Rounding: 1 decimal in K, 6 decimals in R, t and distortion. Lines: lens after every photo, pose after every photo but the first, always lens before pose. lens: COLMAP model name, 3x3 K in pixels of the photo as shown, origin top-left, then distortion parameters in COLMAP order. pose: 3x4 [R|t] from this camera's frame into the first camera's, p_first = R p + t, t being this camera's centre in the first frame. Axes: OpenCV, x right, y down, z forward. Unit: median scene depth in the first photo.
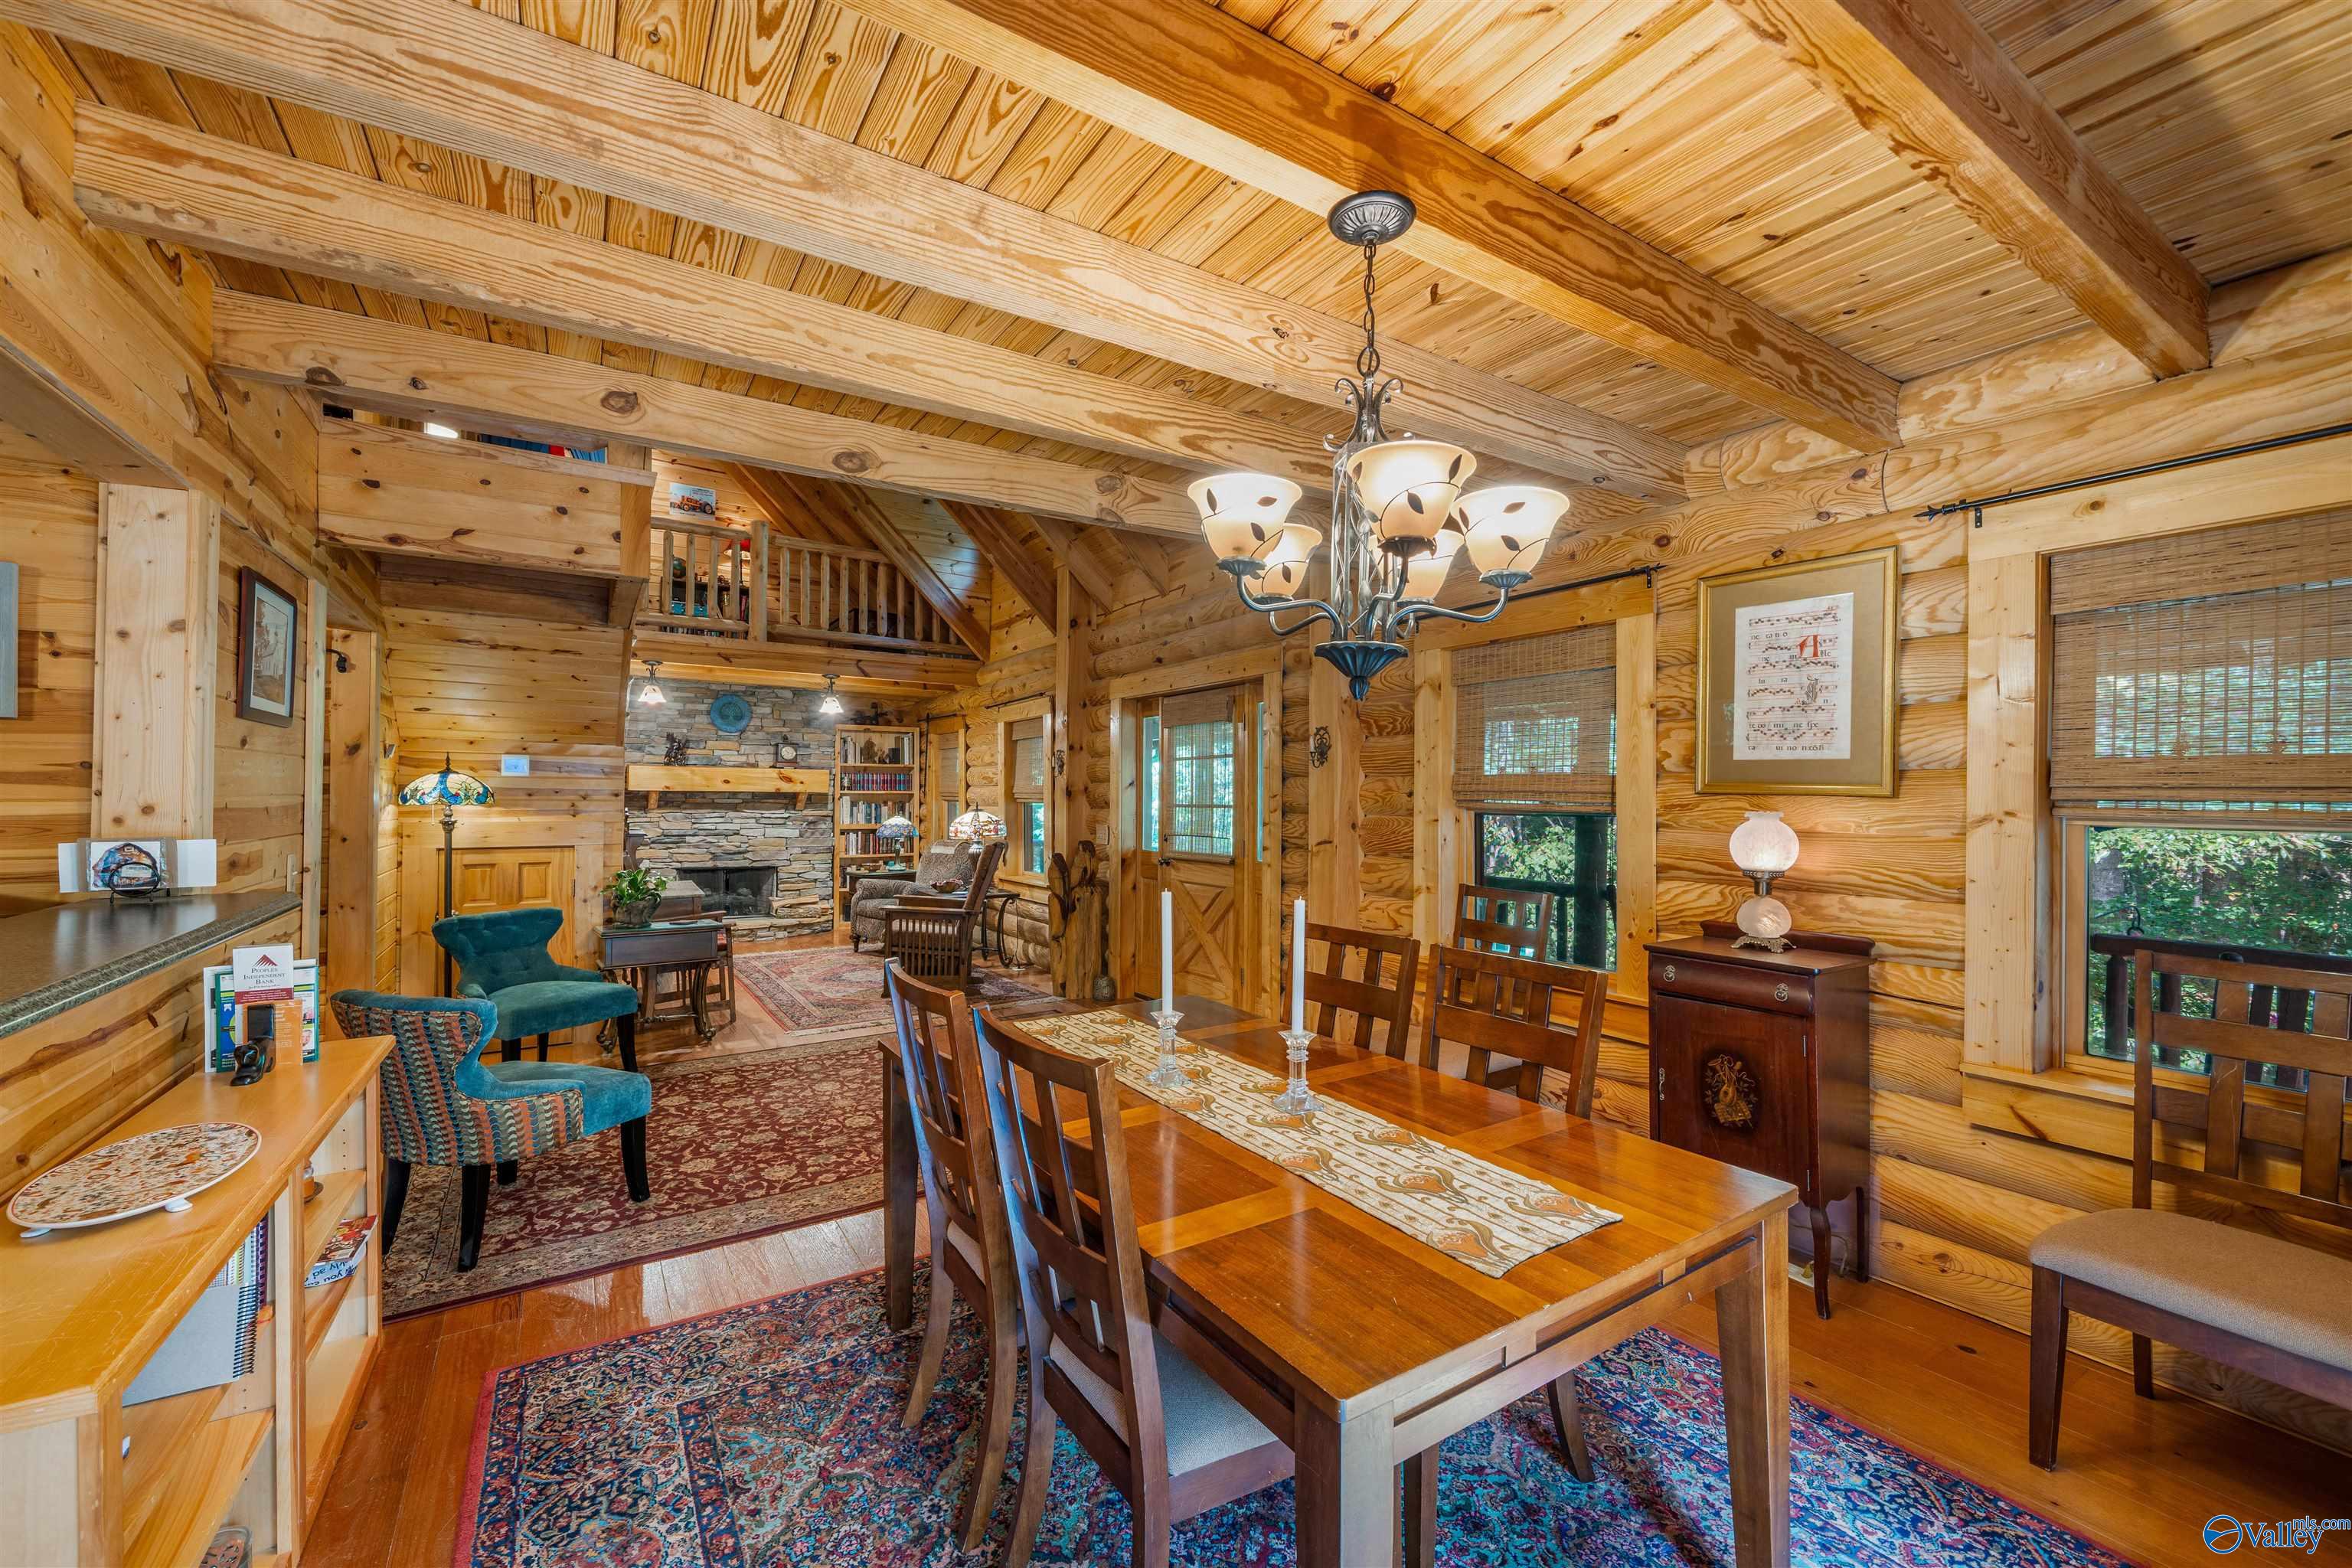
lens RADIAL K [[939.7, 0, 1165.8], [0, 939.7, 798.7], [0, 0, 1]] dist [-0.000641, 0.000007]
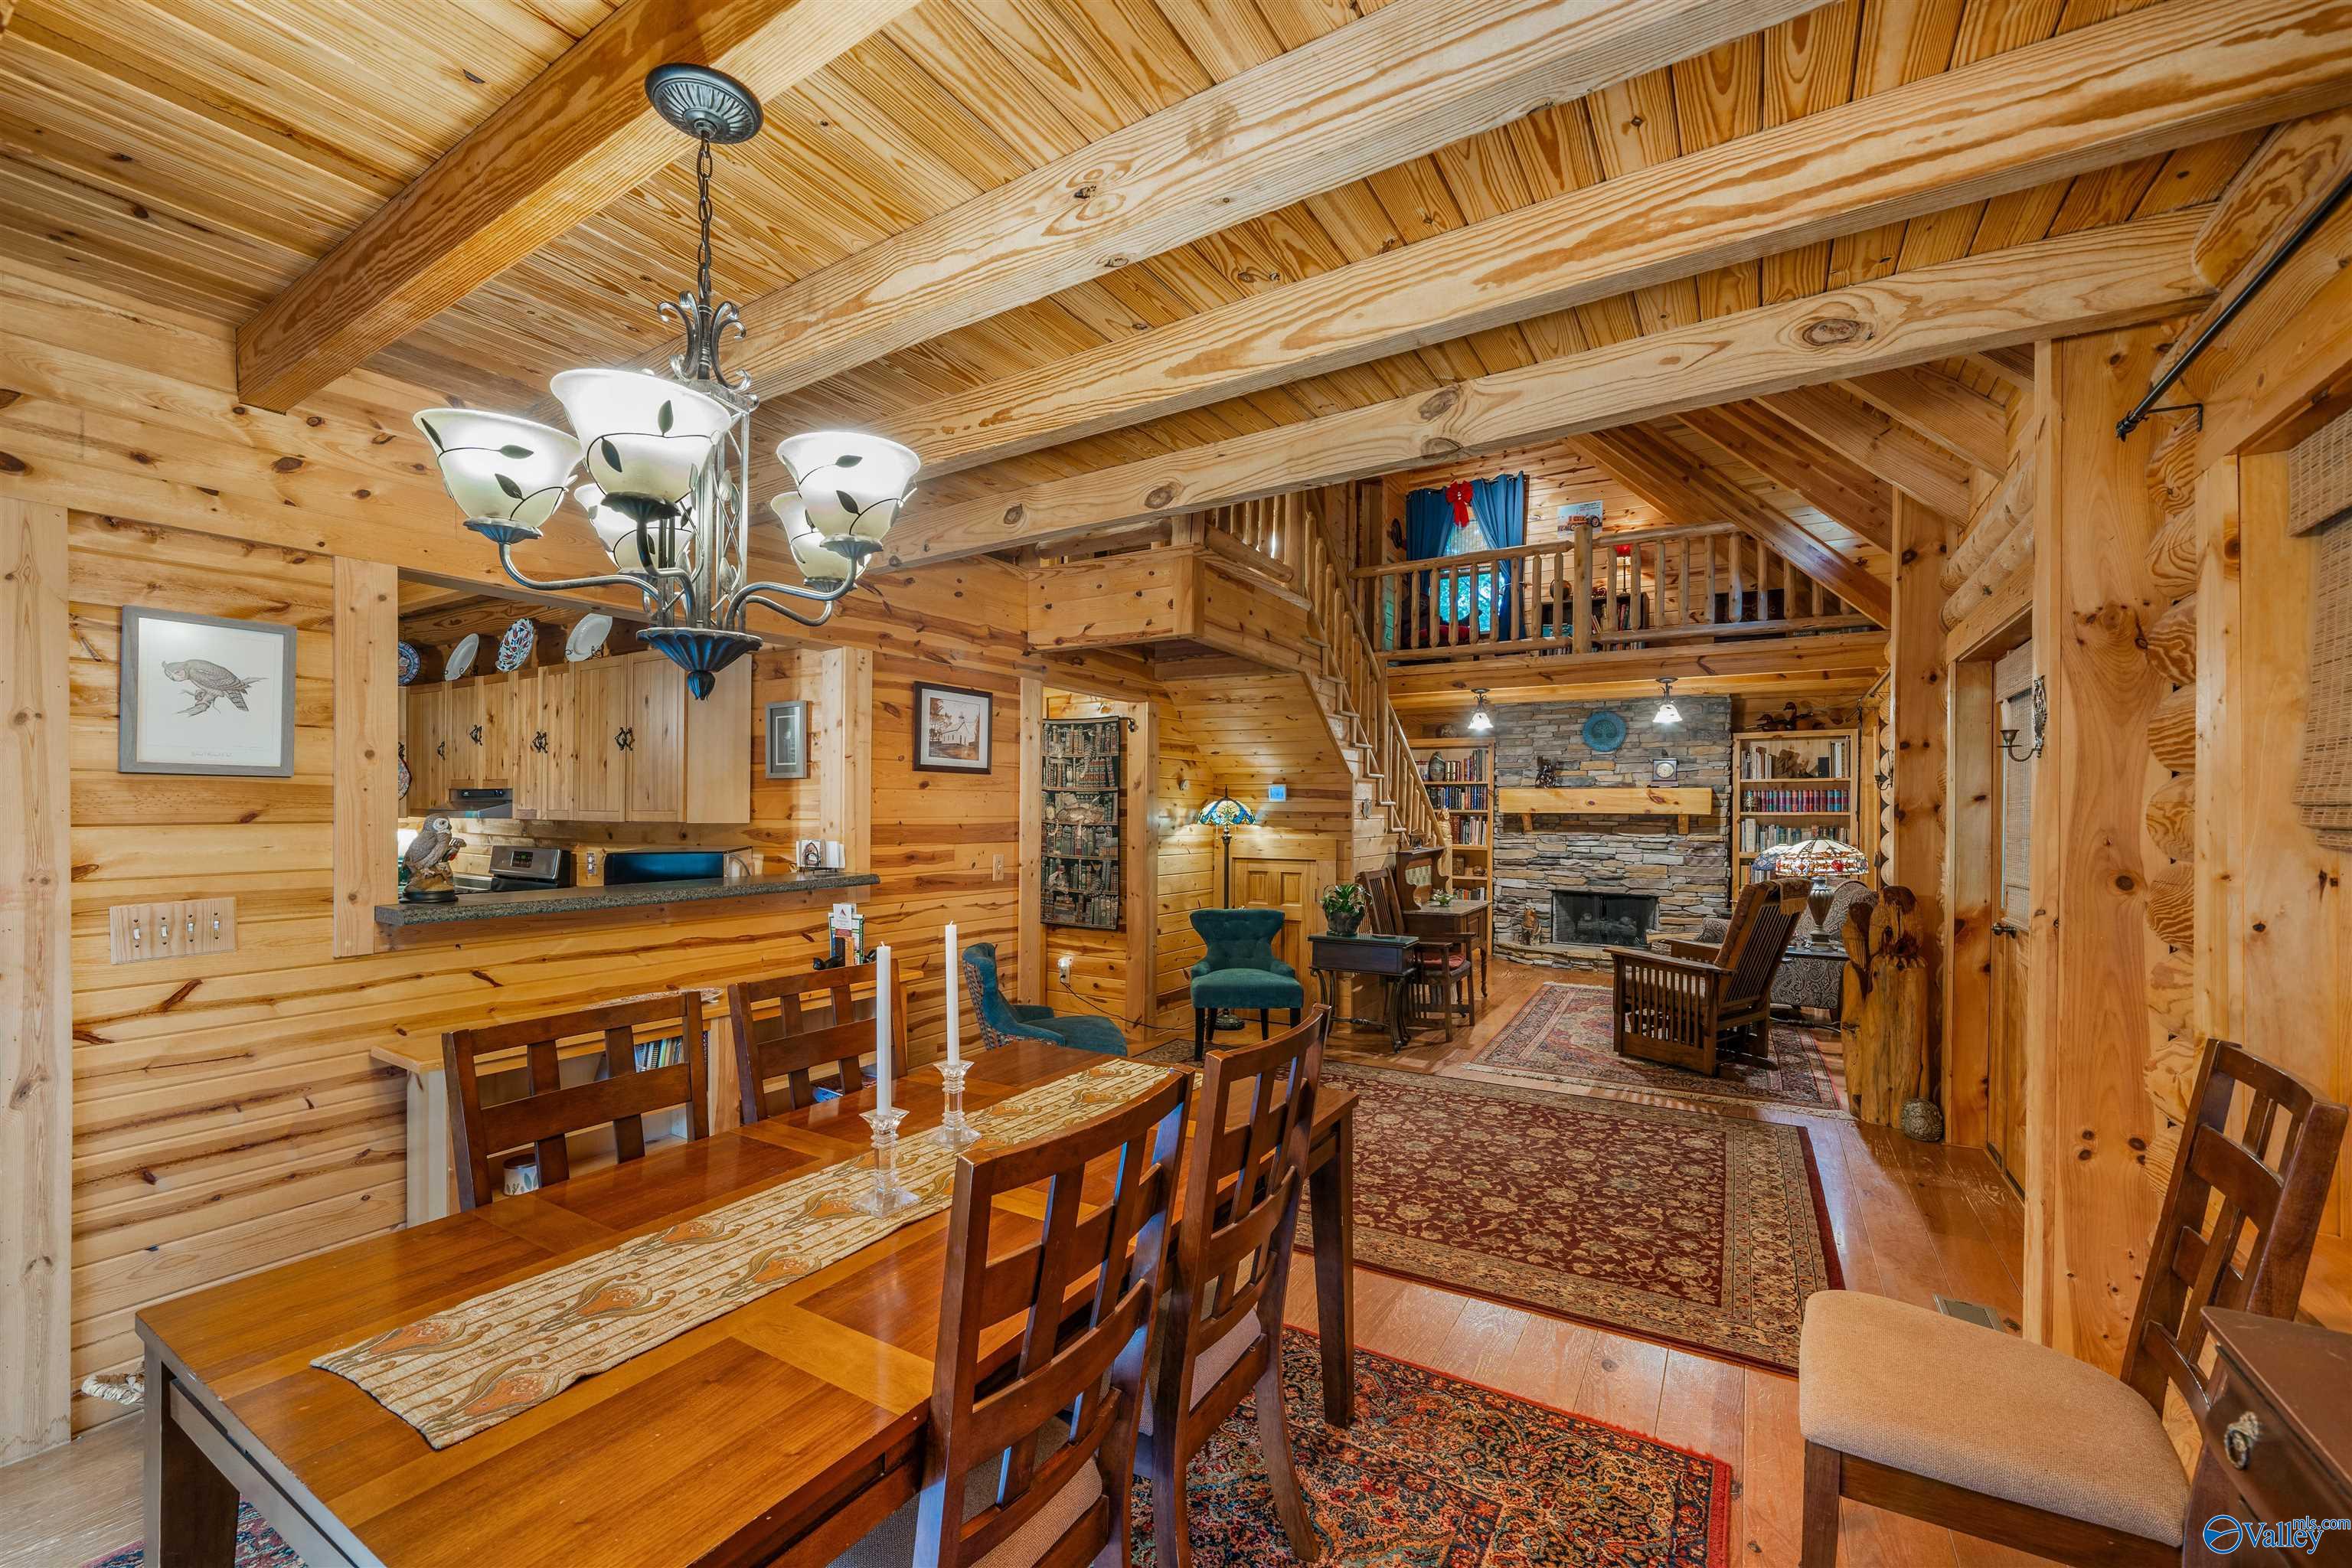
lens RADIAL K [[945.1, 0, 1161.8], [0, 945.1, 815.1], [0, 0, 1]] dist [-0.001839, 0.000070]
pose [[0.433522, -0.002110, -0.901140, 0.206620], [-0.004057, 0.999983, -0.004293, -0.000095], [0.901134, 0.005517, 0.433506, 0.184747]]
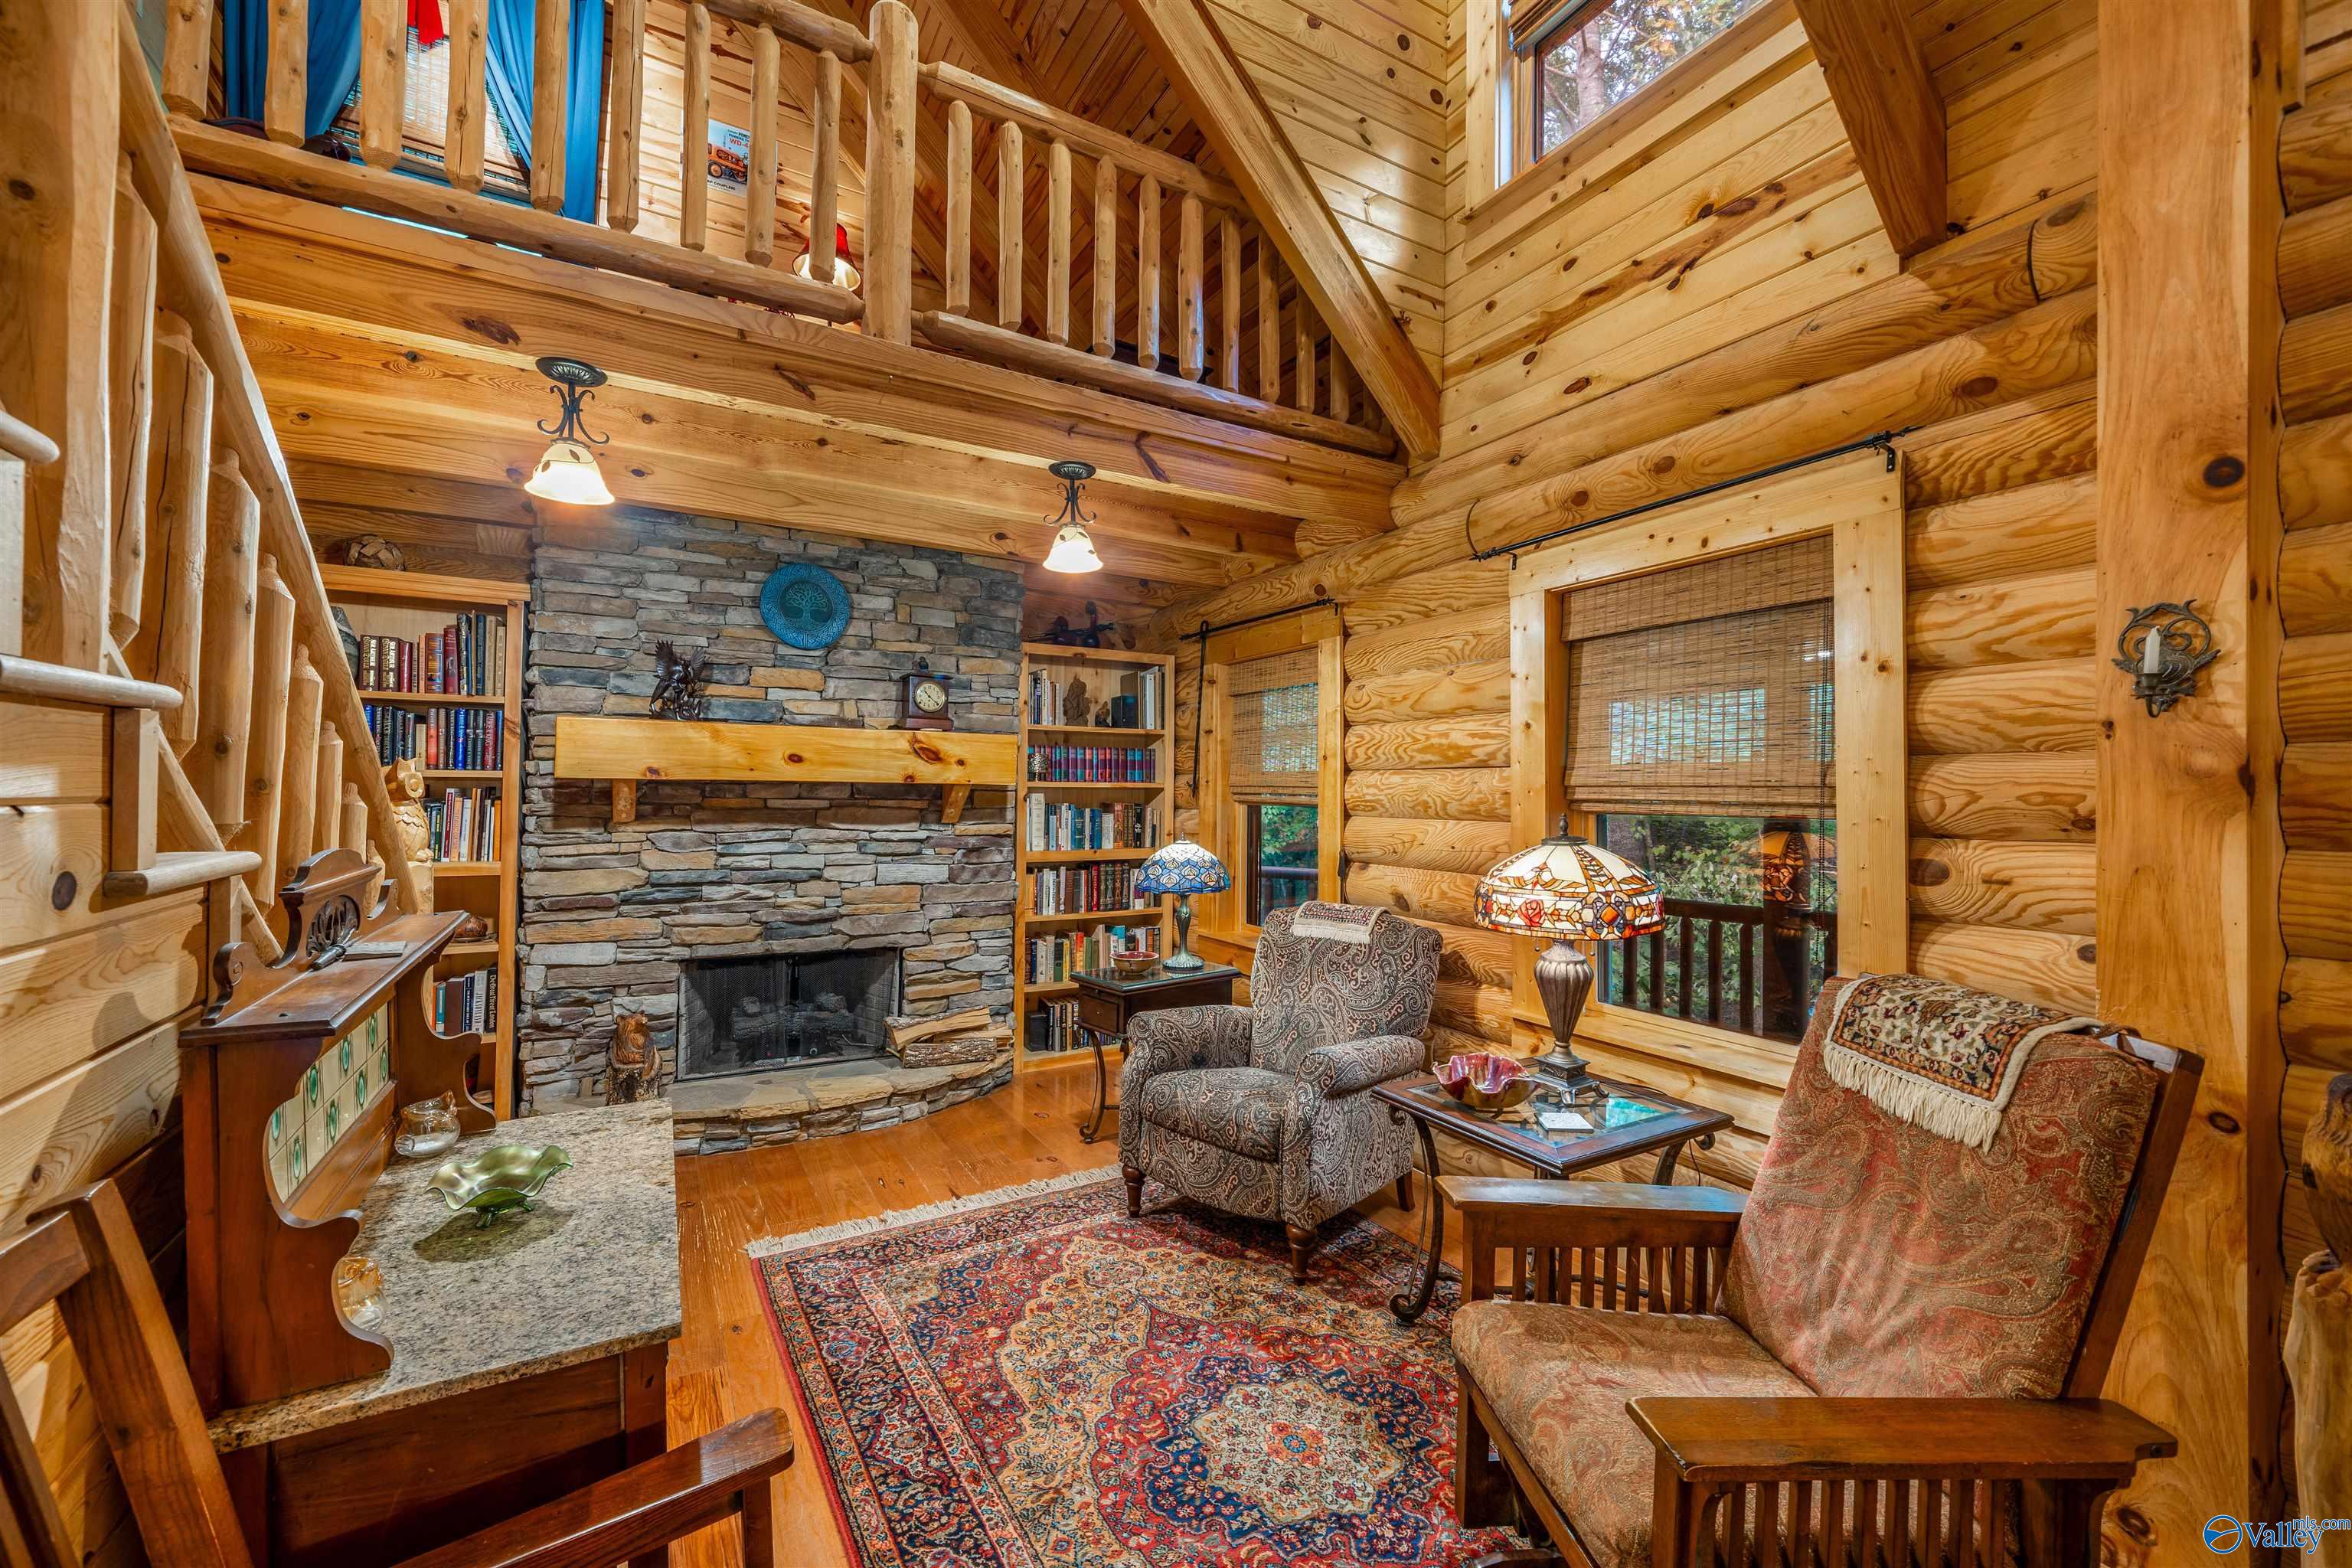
lens RADIAL K [[936.9, 0, 1169.6], [0, 936.9, 779.8], [0, 0, 1]] dist [-0.001891, -0.000245]
pose [[0.998508, 0.001514, -0.054586, -0.271087], [-0.002385, 0.999871, -0.015898, -0.002188], [0.054555, 0.016005, 0.998382, 0.577323]]
